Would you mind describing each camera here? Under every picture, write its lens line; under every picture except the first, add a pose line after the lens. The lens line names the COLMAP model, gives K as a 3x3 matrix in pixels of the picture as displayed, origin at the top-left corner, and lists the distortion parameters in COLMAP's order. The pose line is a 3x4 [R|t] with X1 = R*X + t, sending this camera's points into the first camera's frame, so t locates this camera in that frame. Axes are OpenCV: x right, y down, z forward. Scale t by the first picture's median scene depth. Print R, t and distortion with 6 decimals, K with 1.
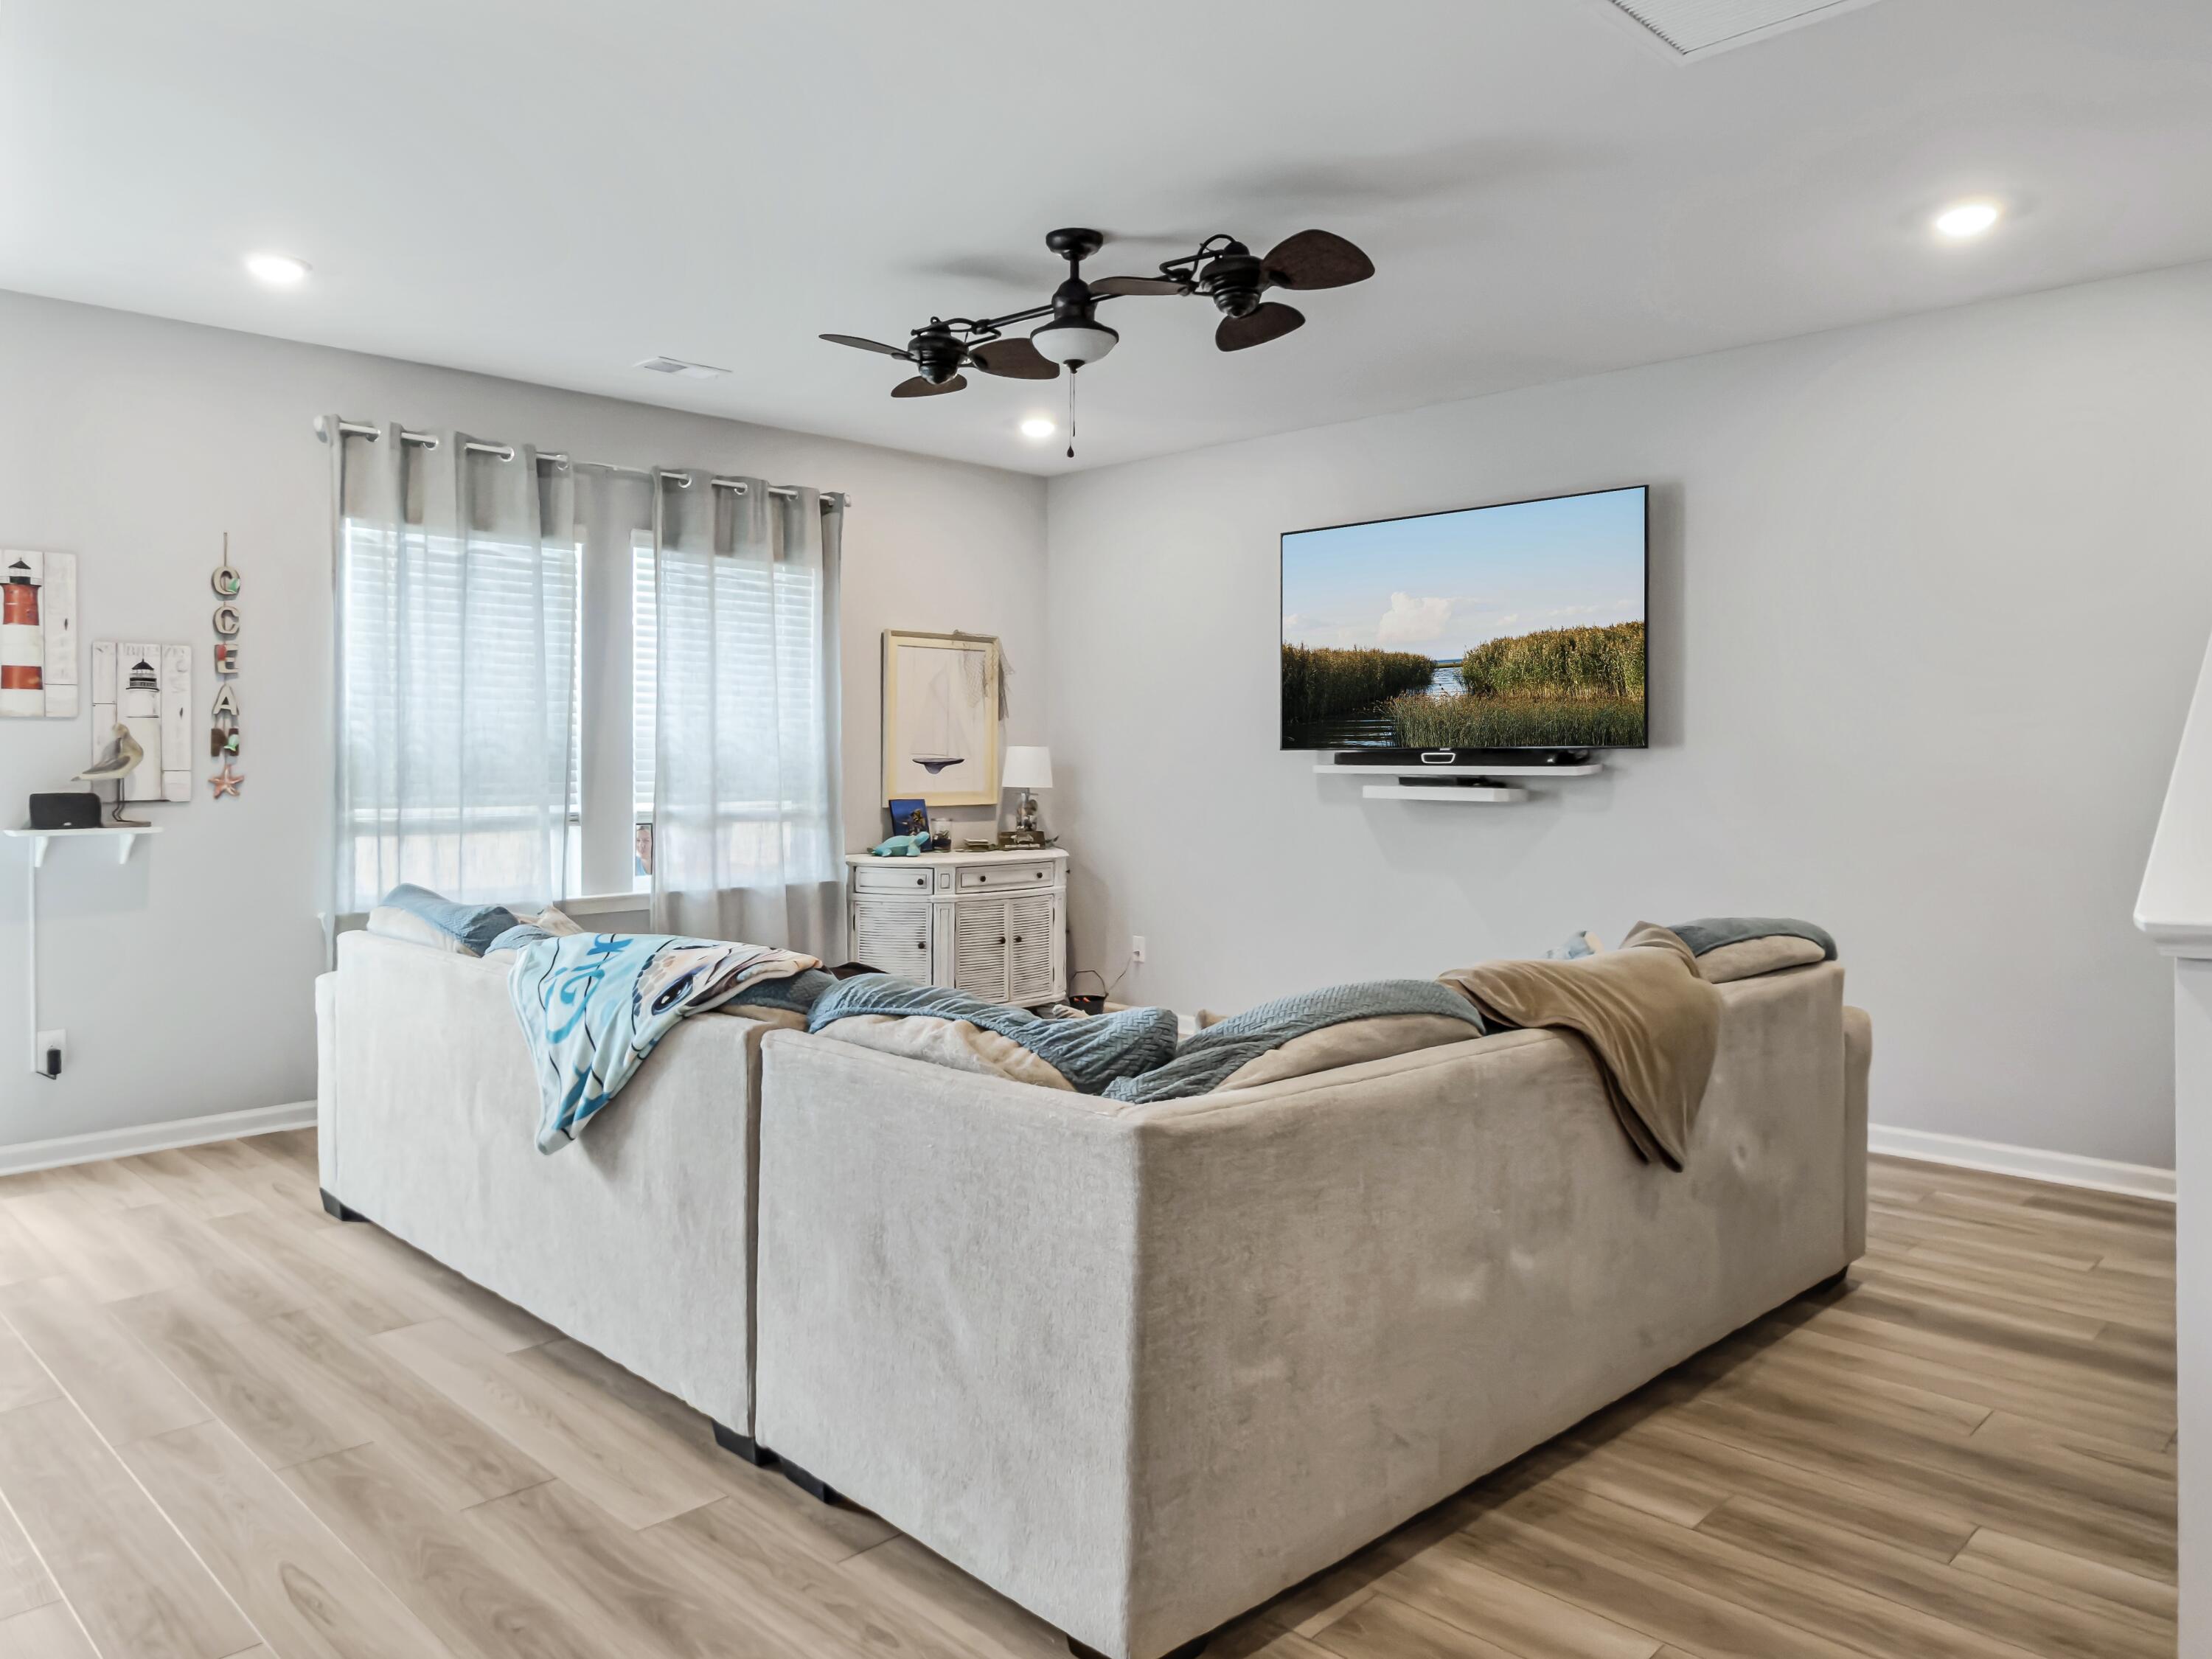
lens RADIAL K [[1528.3, 0, 1013.1], [0, 1528.3, 758.8], [0, 0, 1]] dist [0.000584, -0.000977]
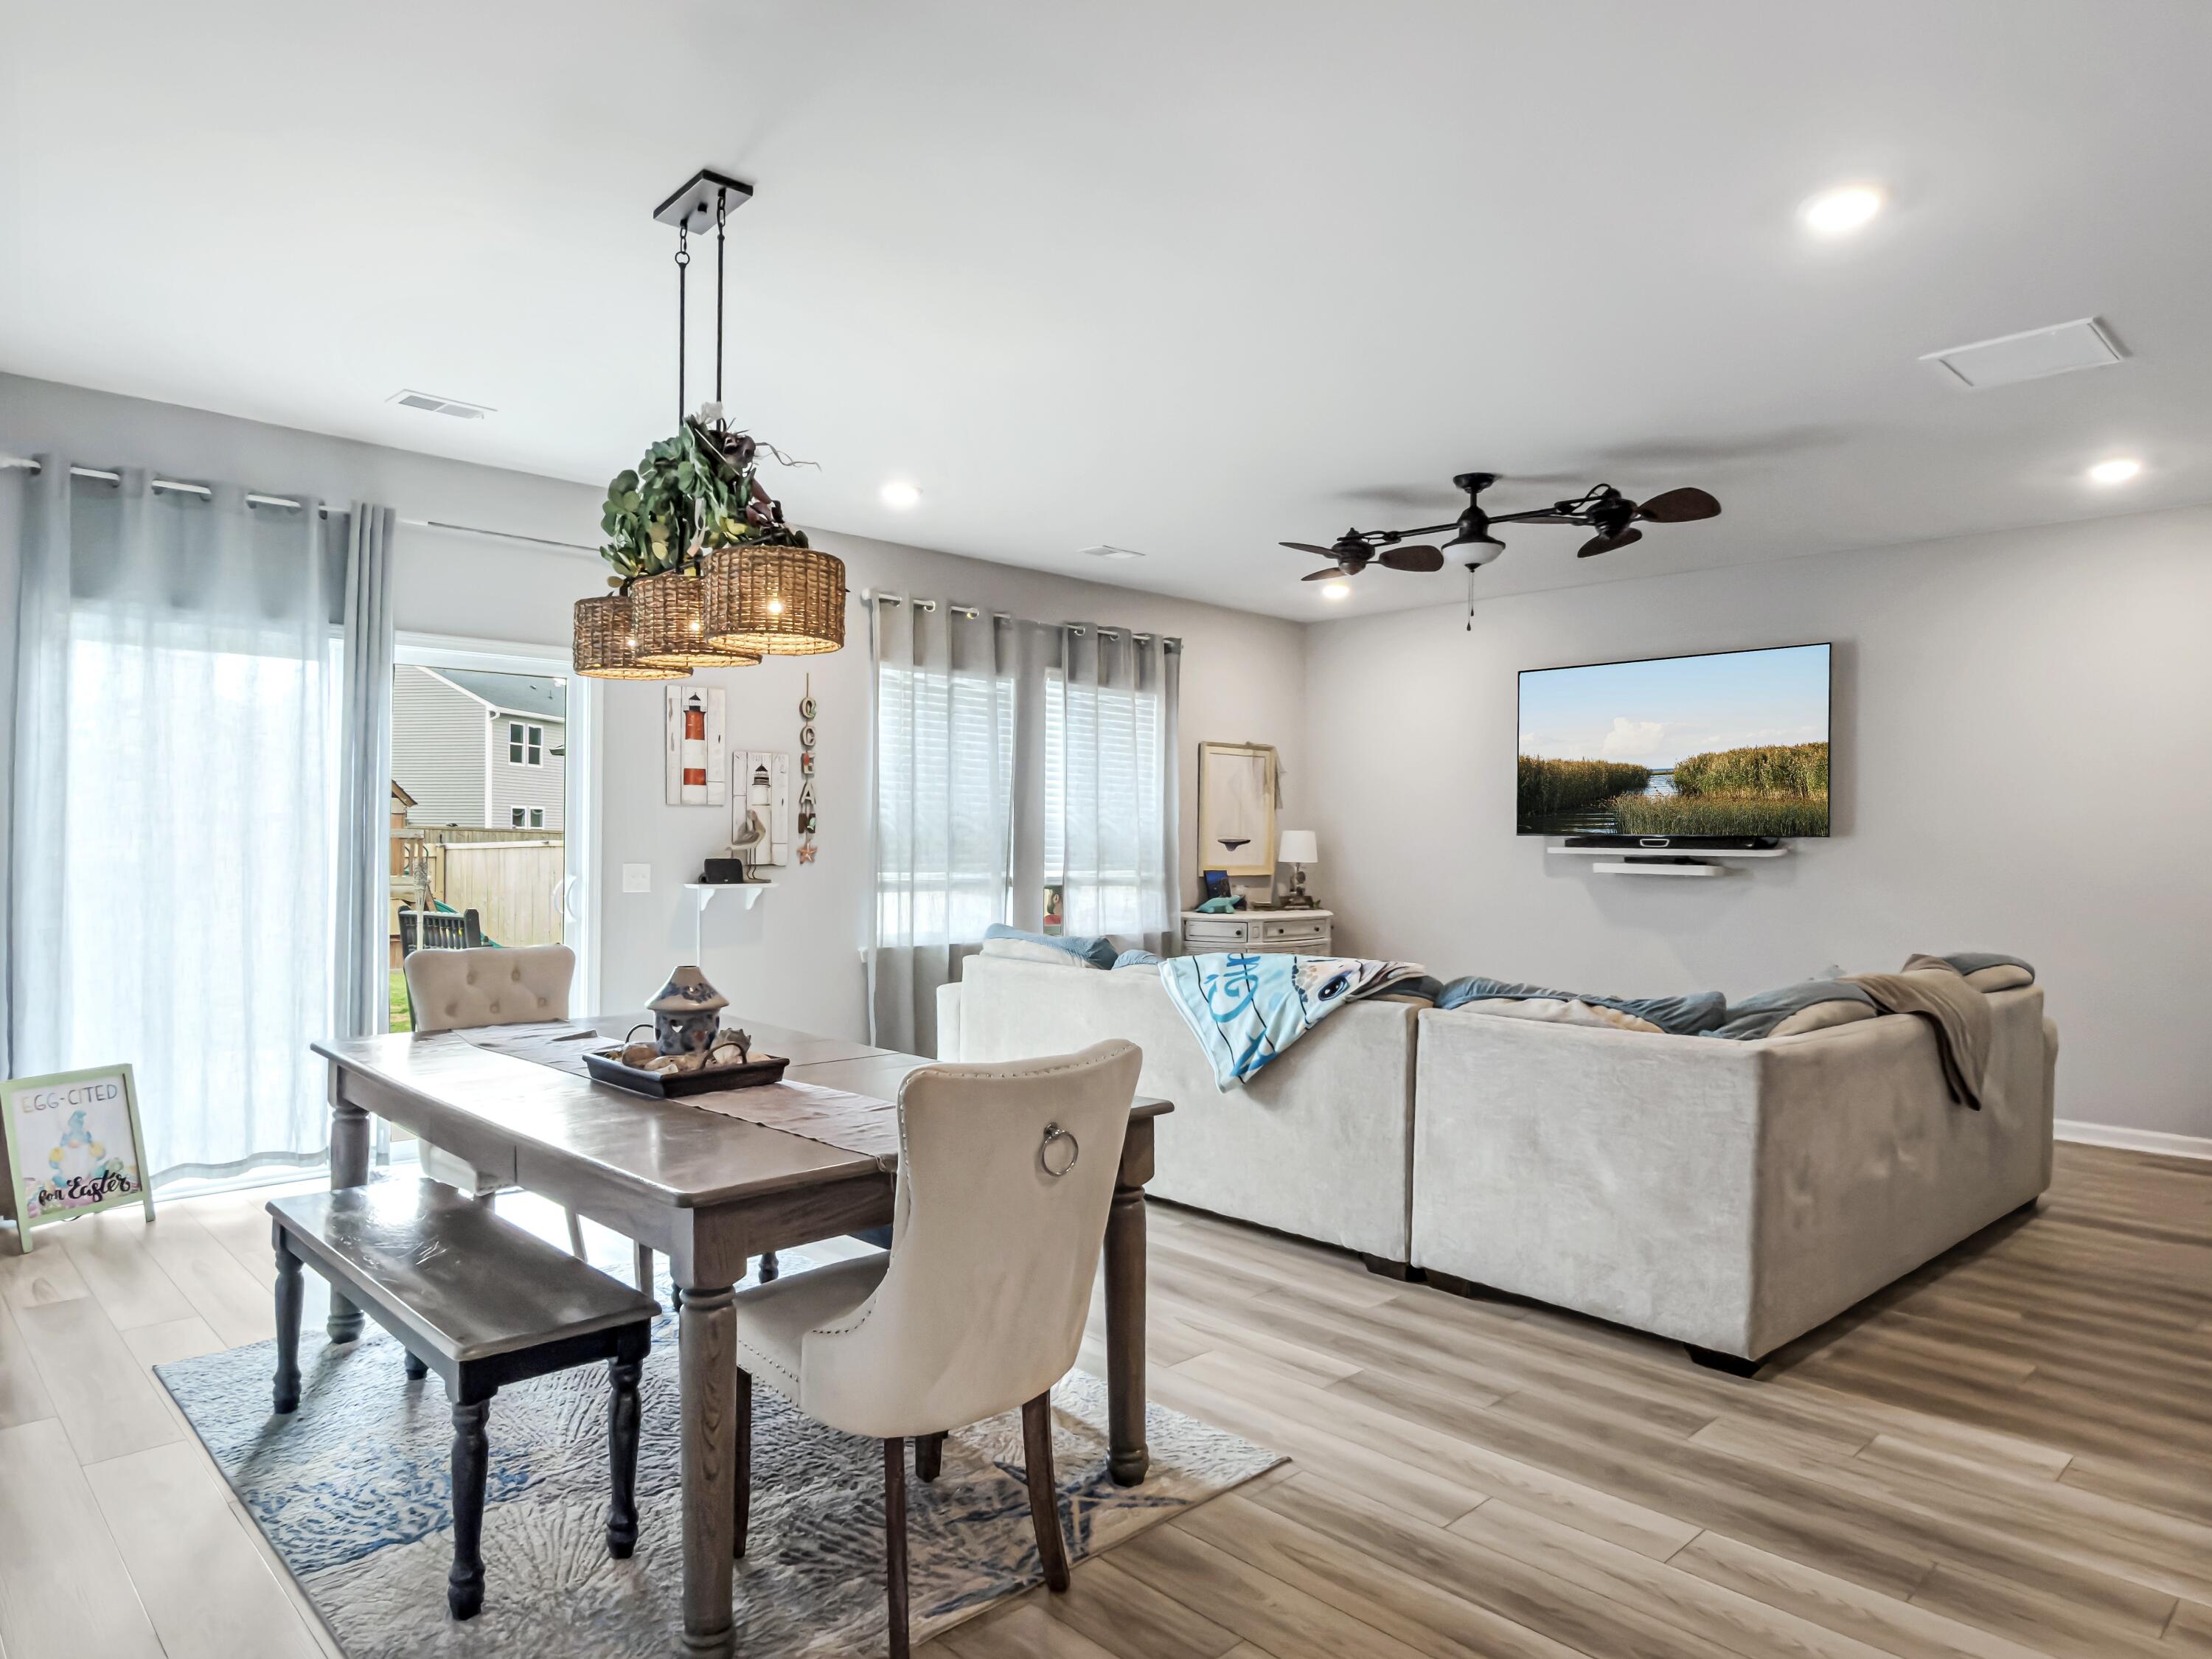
lens RADIAL K [[1289.5, 0, 1106.0], [0, 1289.5, 829.5], [0, 0, 1]] dist [-0.001460, 0.000888]
pose [[0.999648, 0.008766, -0.025044, -0.195725], [-0.008955, 0.999932, -0.007426, 0.000940], [0.024977, 0.007648, 0.999659, -0.156231]]
